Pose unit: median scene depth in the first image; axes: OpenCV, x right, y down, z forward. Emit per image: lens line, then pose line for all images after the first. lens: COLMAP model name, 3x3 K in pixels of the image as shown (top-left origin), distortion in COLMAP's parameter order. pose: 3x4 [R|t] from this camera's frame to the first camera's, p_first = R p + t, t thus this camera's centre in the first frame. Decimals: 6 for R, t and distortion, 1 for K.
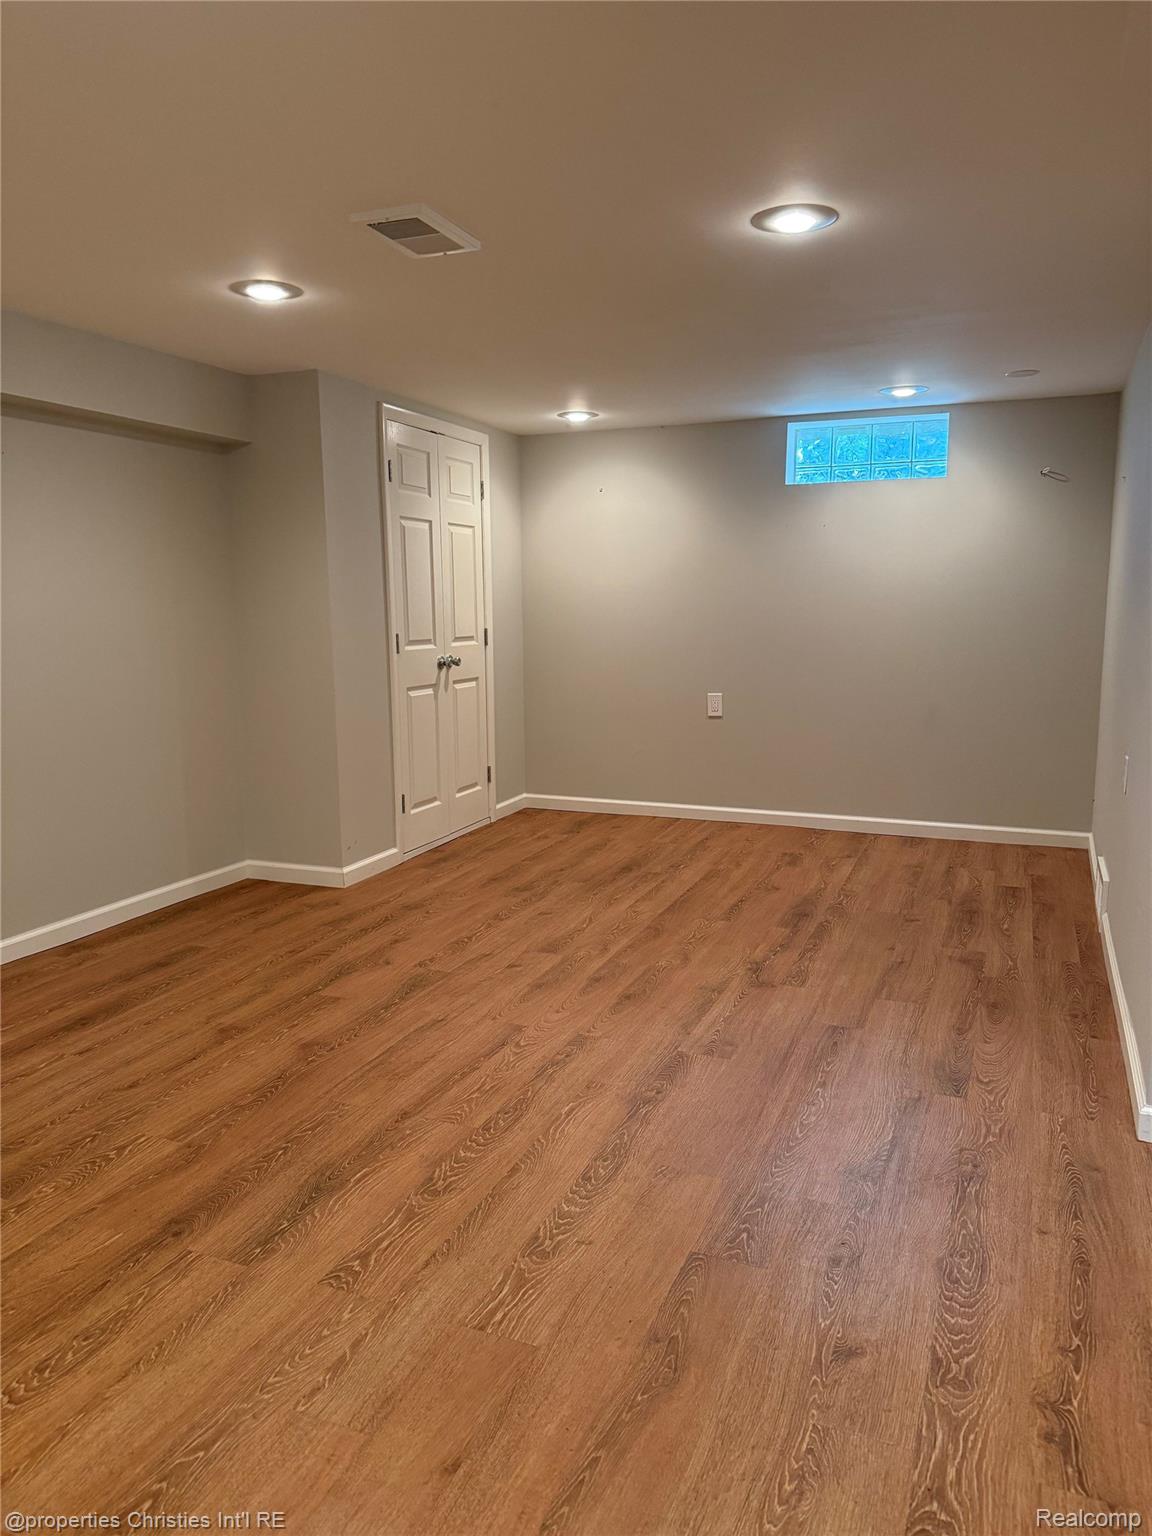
lens RADIAL K [[1081.0, 0, 569.0], [0, 1081.0, 771.6], [0, 0, 1]] dist [0.044938, -0.001080]
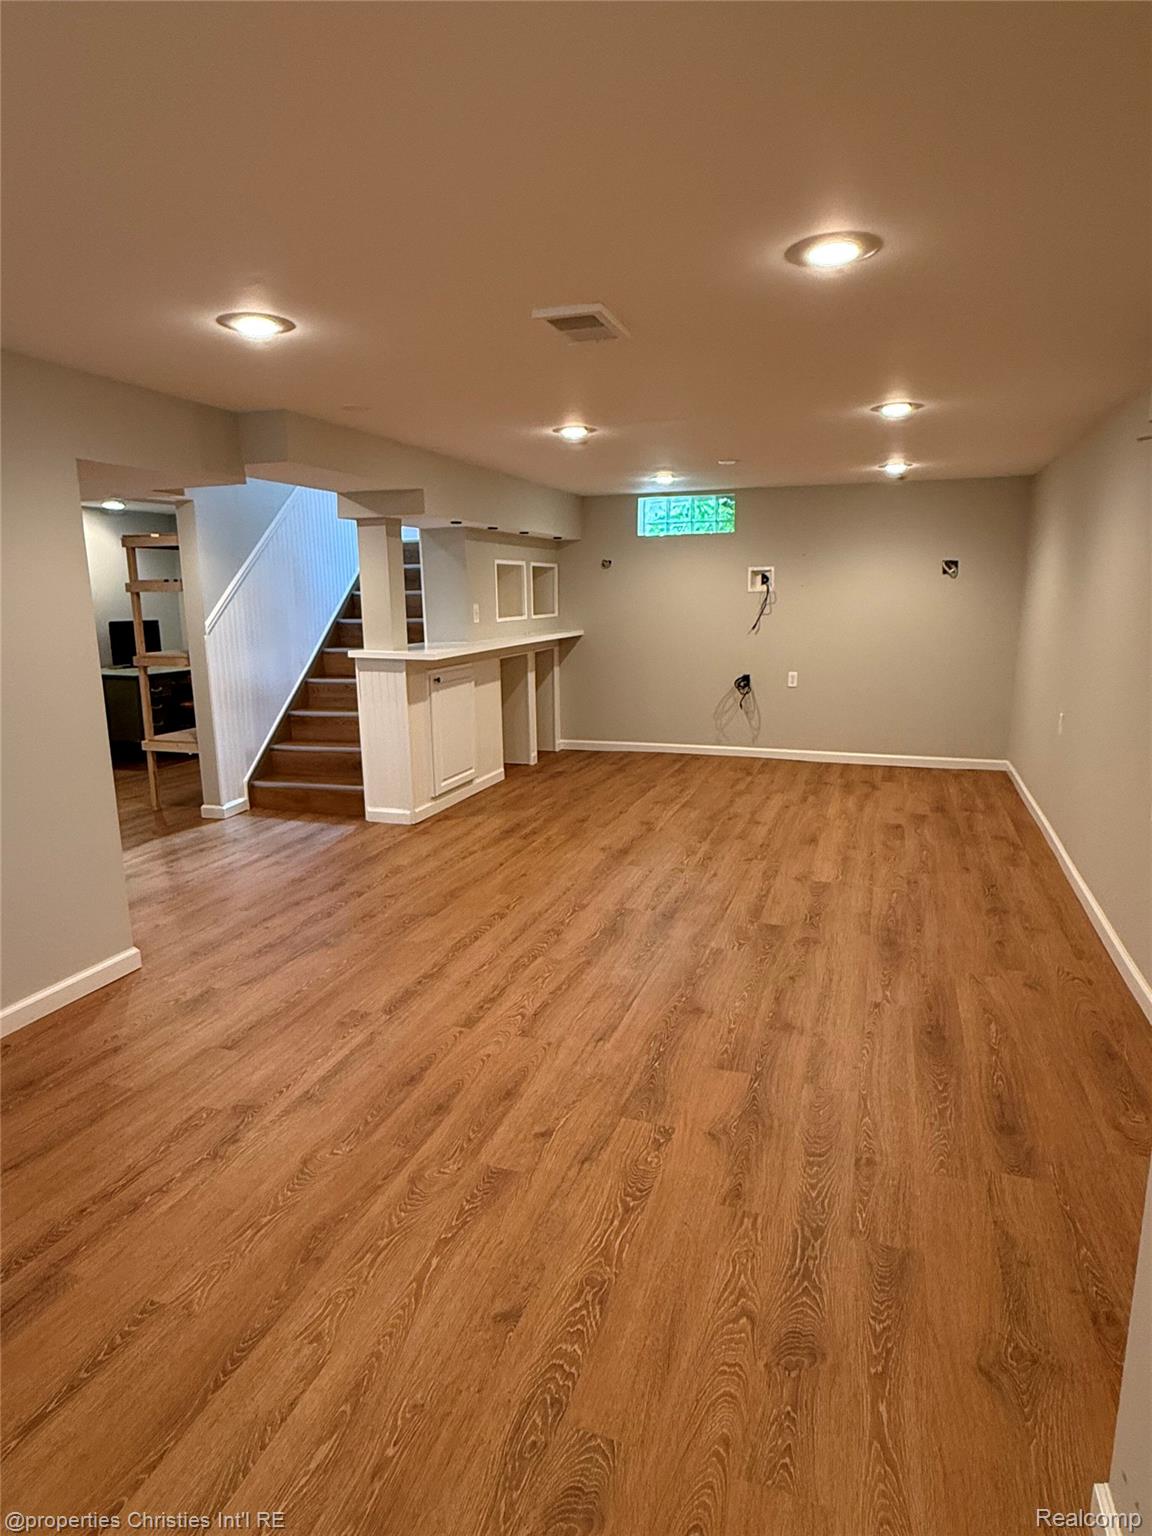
lens RADIAL K [[896.9, 0, 571.3], [0, 896.9, 763.5], [0, 0, 1]] dist [-0.001630, 0.001477]
pose [[-0.997645, 0.026455, -0.063289, -0.042554], [0.003237, 0.939769, 0.341794, -0.323774], [0.068519, 0.340784, -0.937641, 1.716708]]
